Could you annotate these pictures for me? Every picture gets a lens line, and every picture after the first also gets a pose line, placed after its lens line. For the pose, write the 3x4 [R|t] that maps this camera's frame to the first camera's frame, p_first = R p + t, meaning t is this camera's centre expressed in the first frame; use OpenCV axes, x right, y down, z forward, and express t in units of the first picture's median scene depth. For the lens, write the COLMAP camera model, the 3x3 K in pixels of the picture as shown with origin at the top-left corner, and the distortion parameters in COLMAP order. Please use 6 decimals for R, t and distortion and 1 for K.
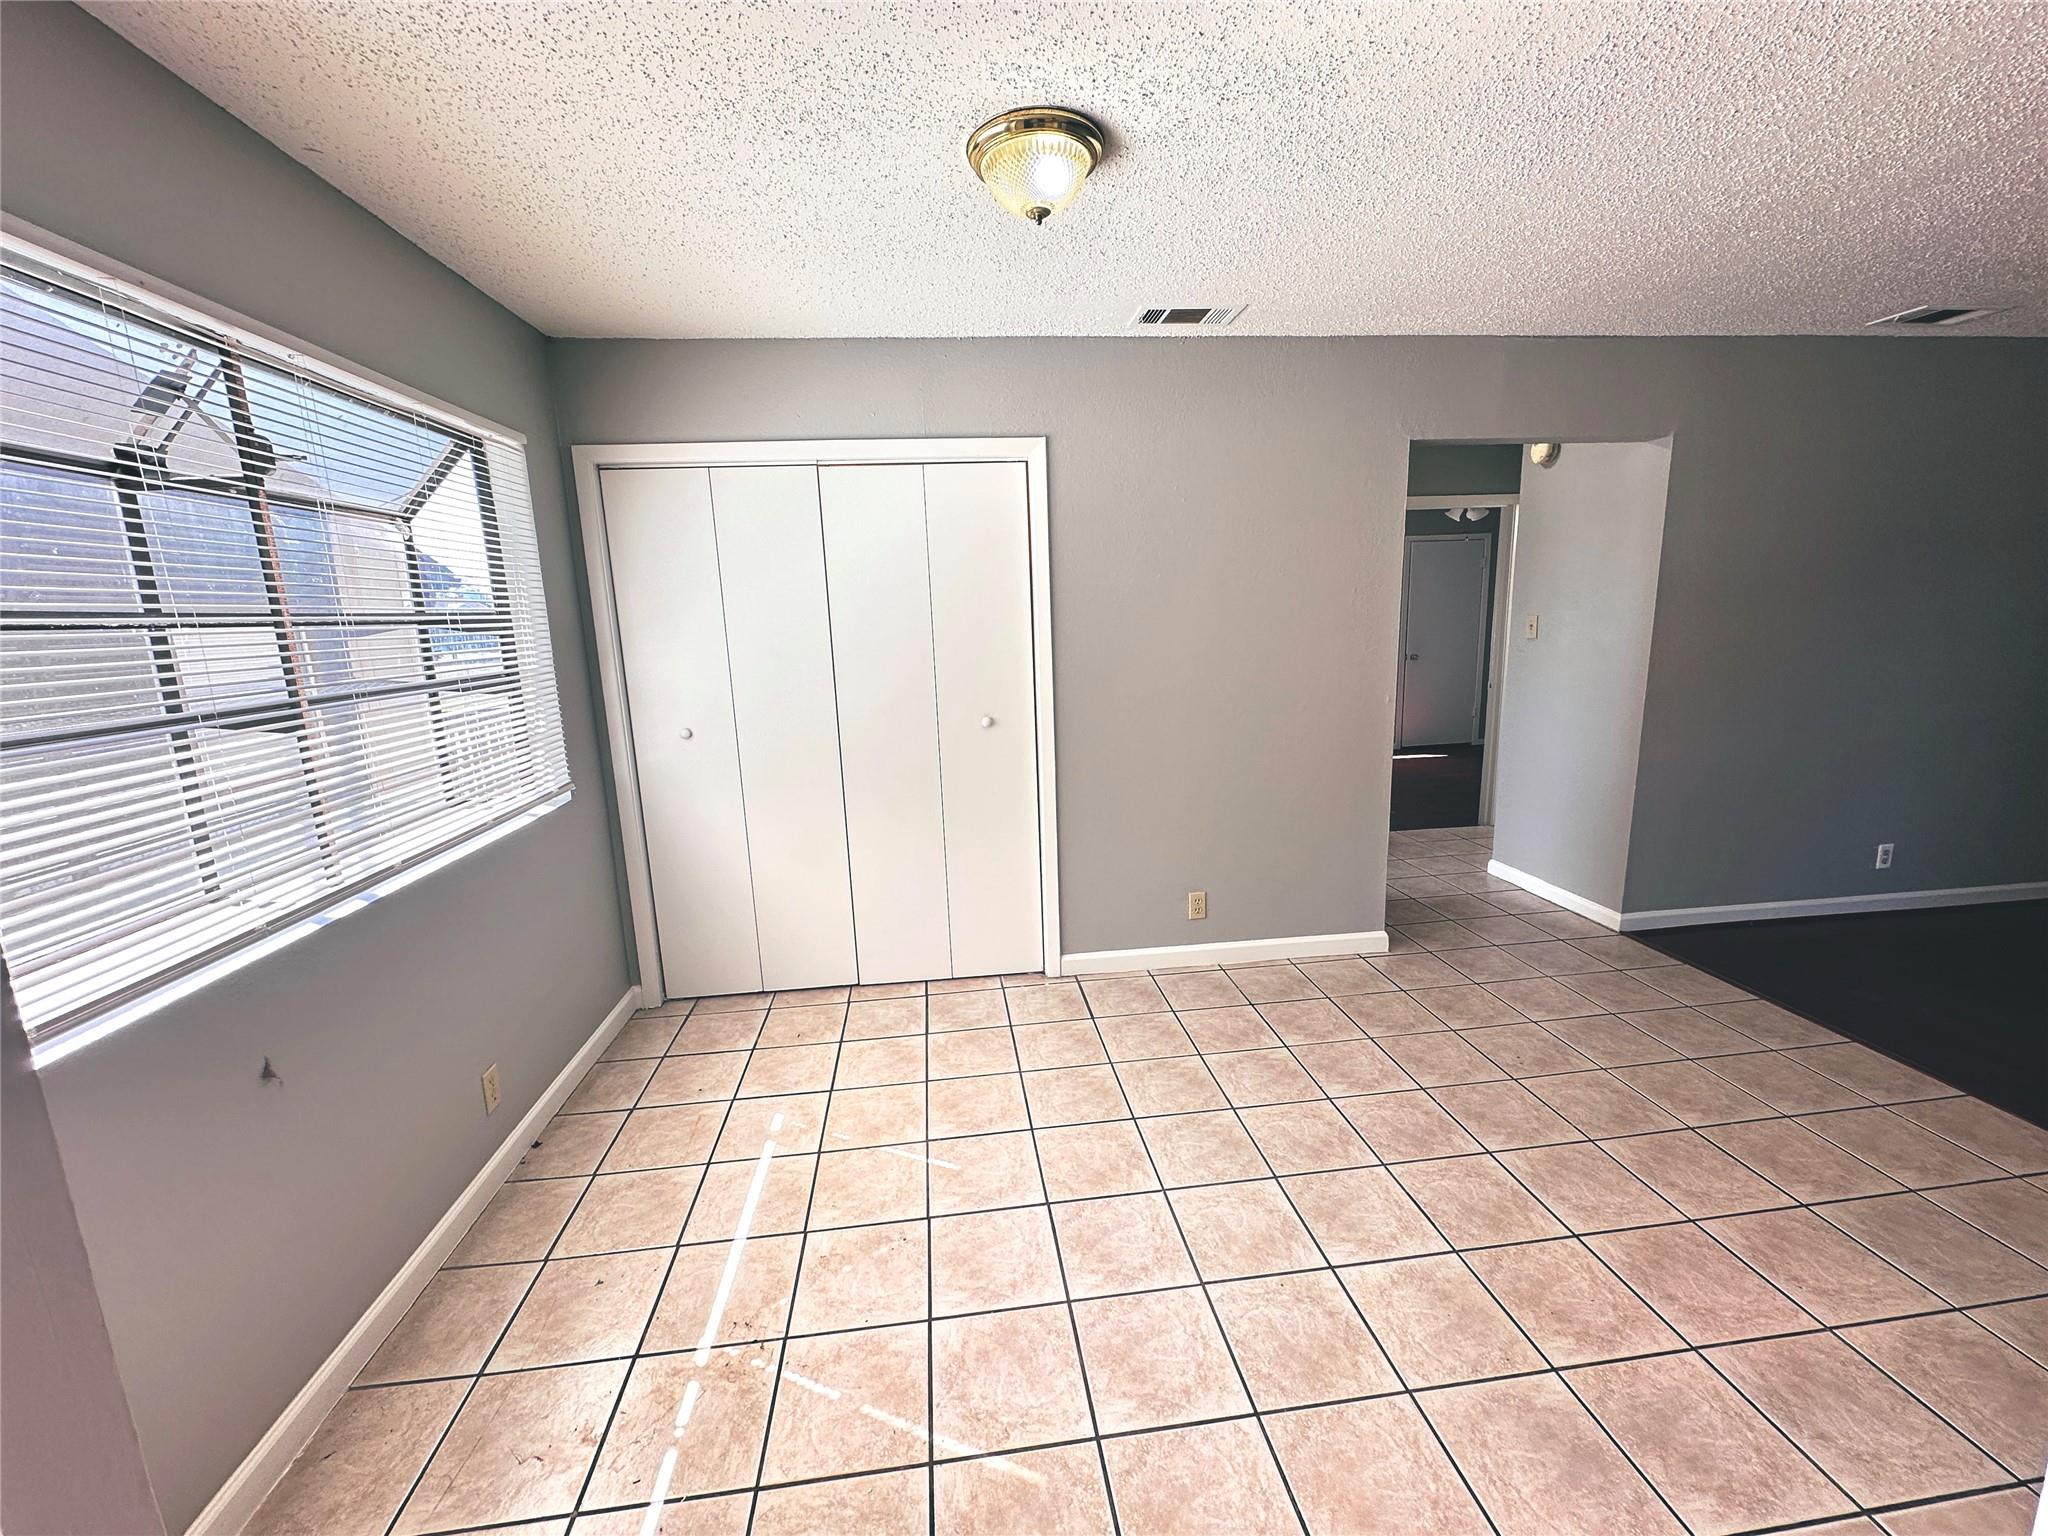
lens RADIAL K [[814.7, 0, 1022.9], [0, 814.7, 766.8], [0, 0, 1]] dist [-0.003814, 0.001248]
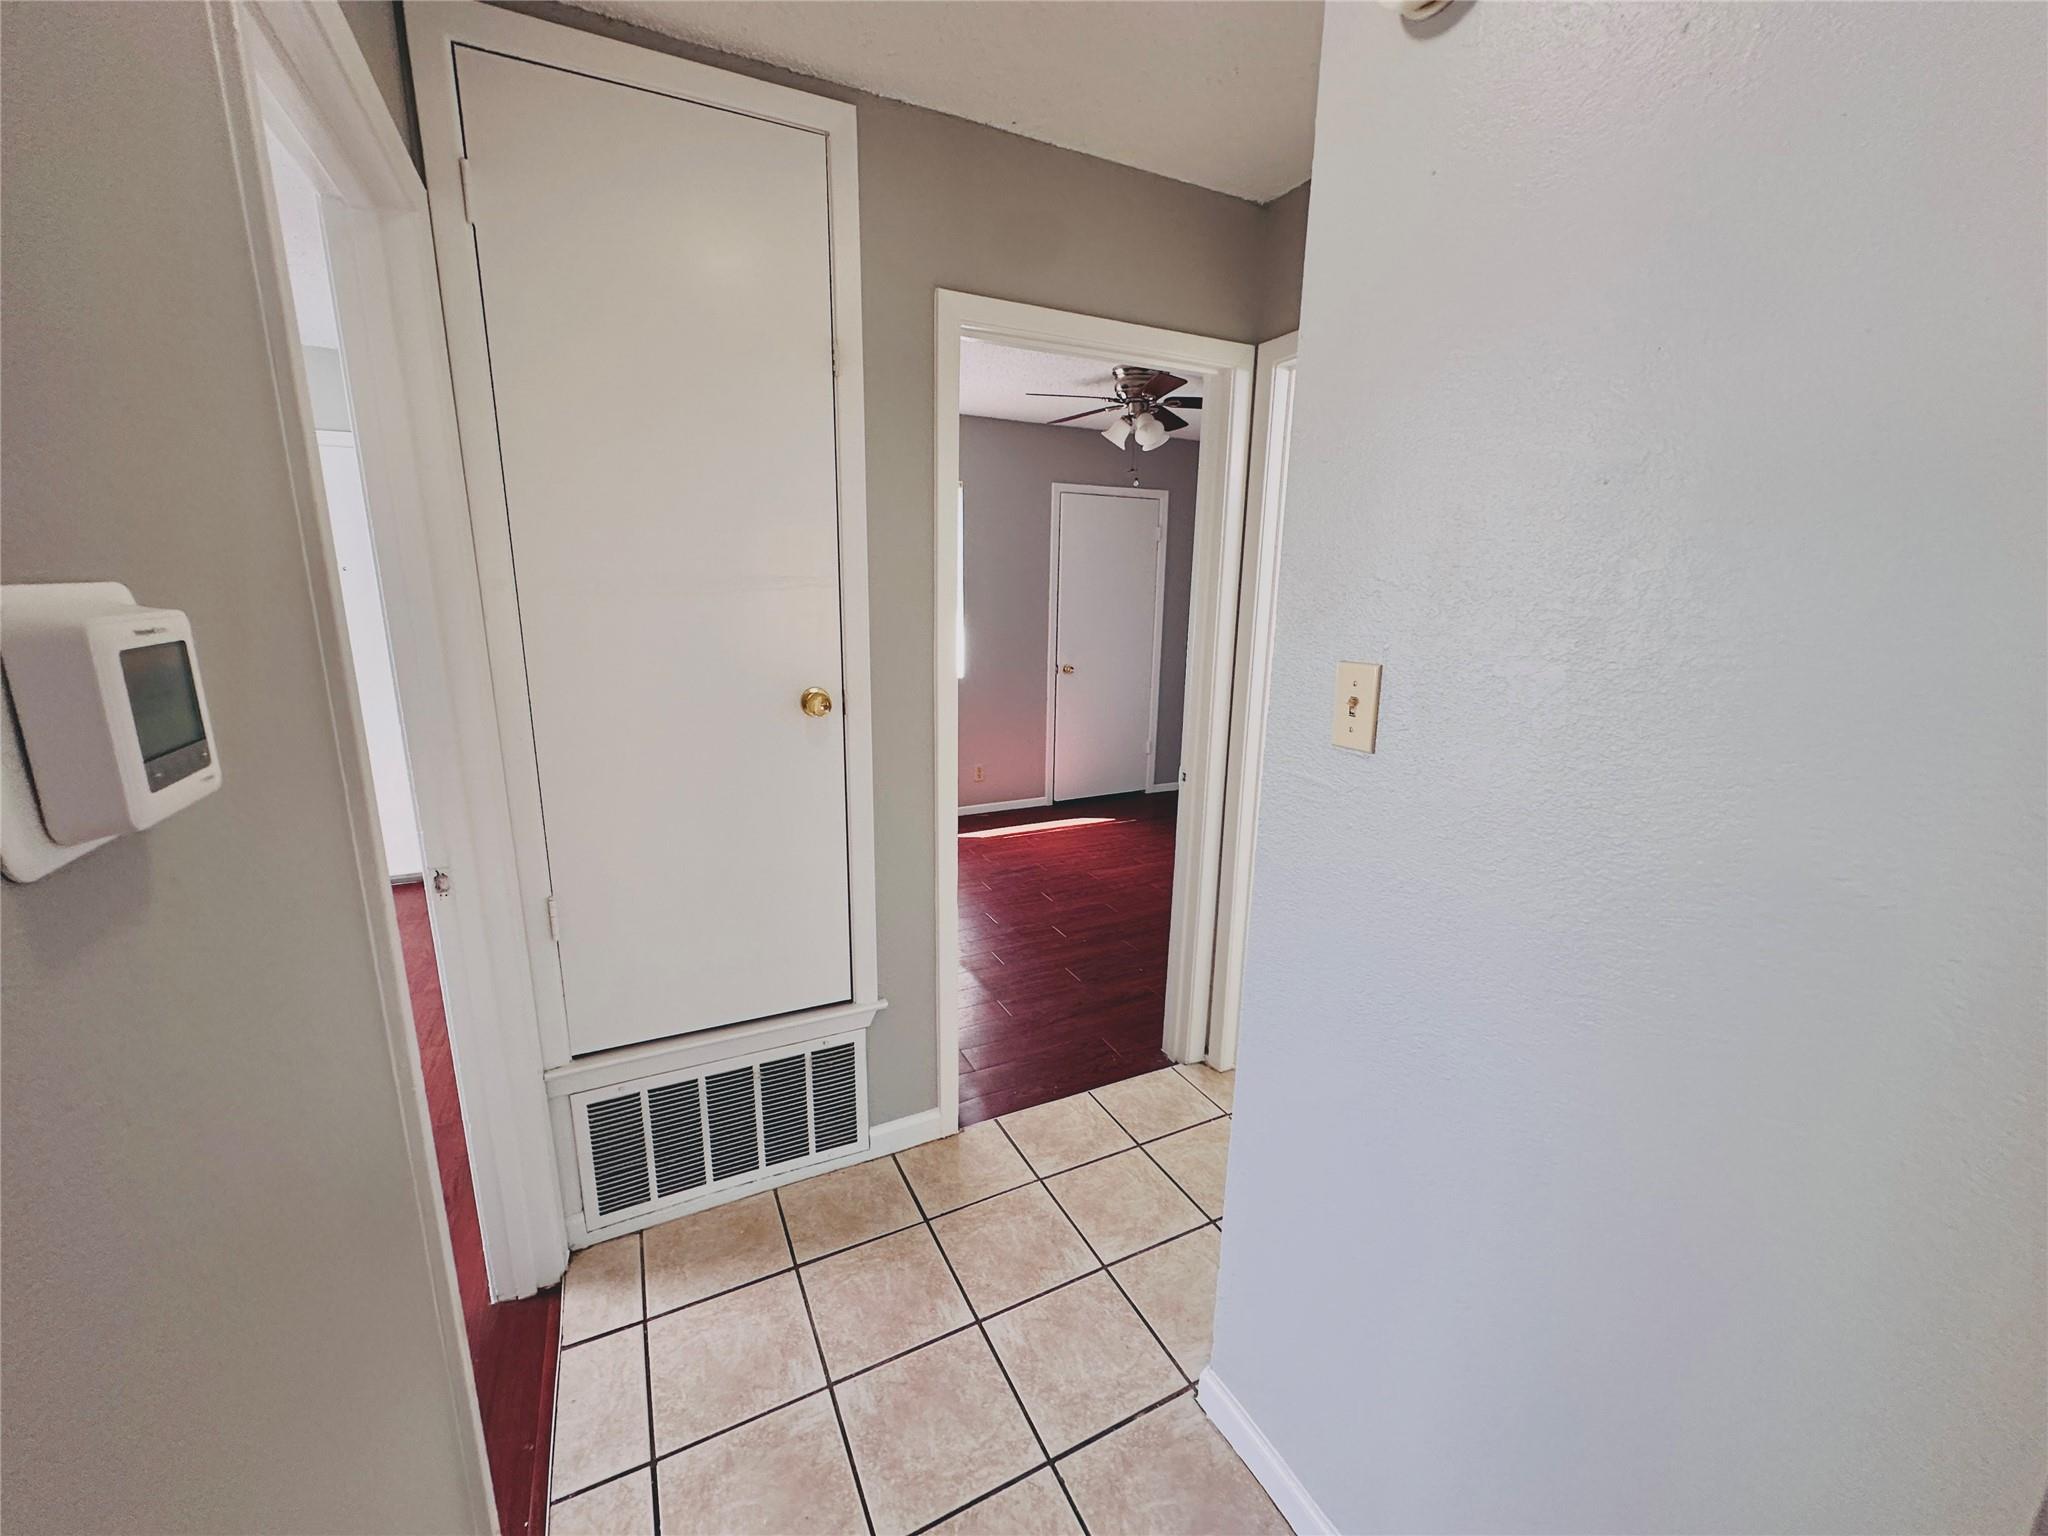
lens RADIAL K [[814.7, 0, 1020.1], [0, 814.7, 768.0], [0, 0, 1]] dist [-0.003814, 0.001248]
pose [[0.938051, -0.029145, 0.345270, 0.526373], [0.016804, 0.999110, 0.038683, -0.199229], [-0.346090, -0.030485, 0.937706, 0.960893]]
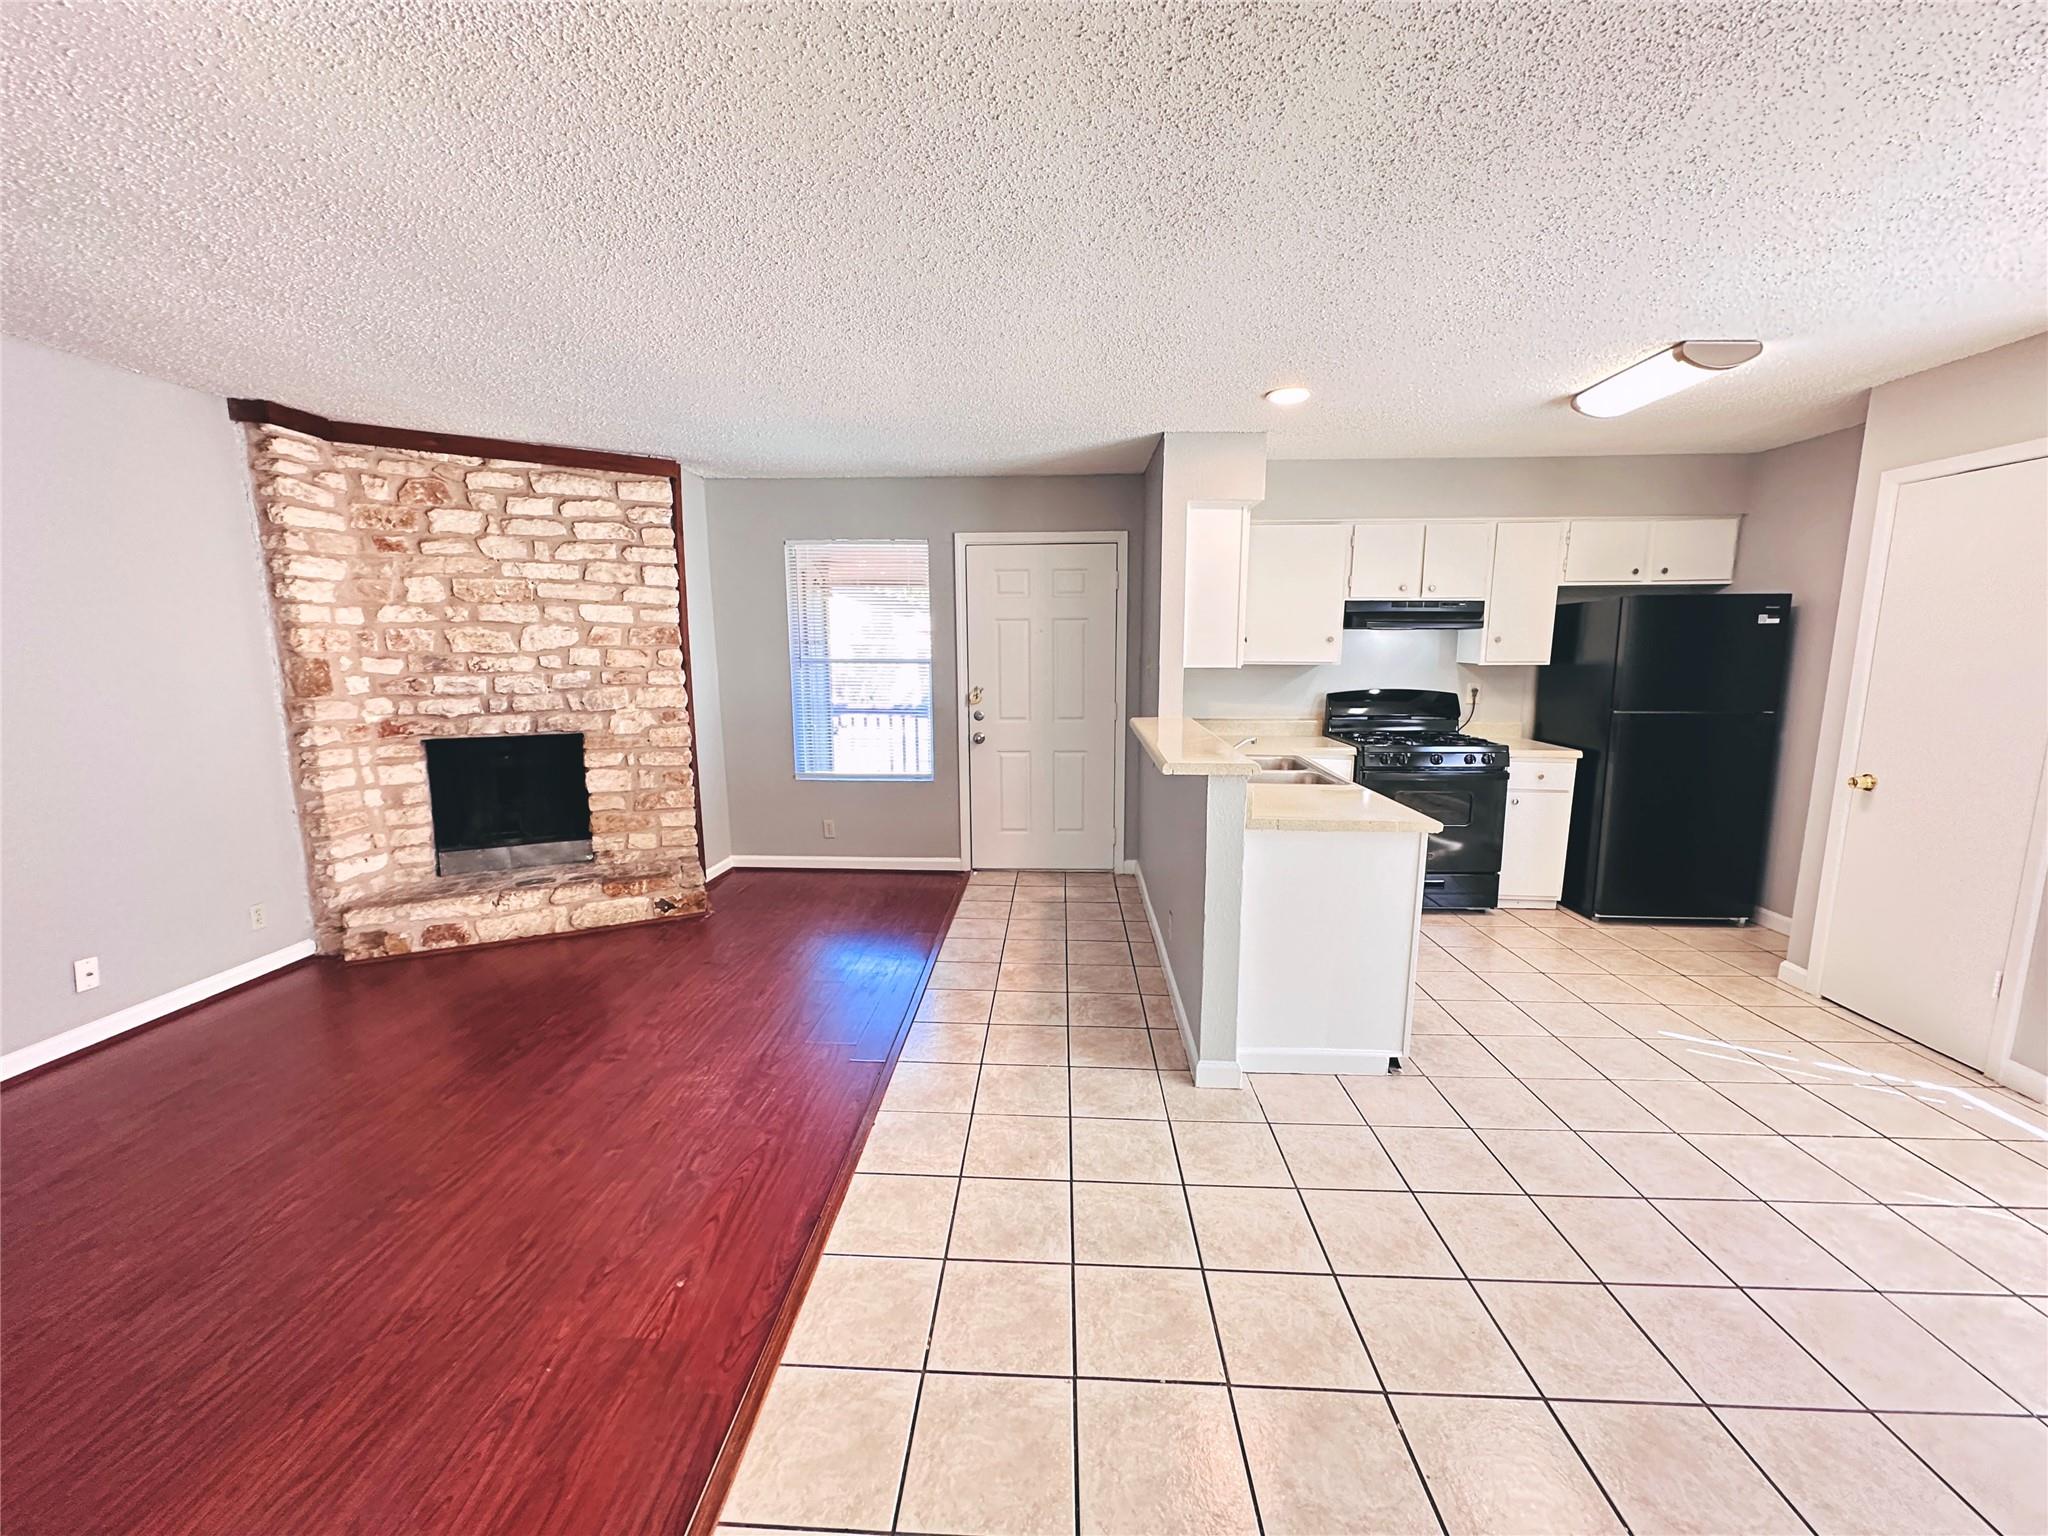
lens RADIAL K [[814.7, 0, 1021.8], [0, 814.7, 766.2], [0, 0, 1]] dist [-0.003814, 0.001248]
pose [[-0.986360, 0.008645, 0.164375, 0.607633], [0.062425, 0.943664, 0.324963, -0.209128], [-0.152305, 0.330792, -0.931332, 1.042056]]
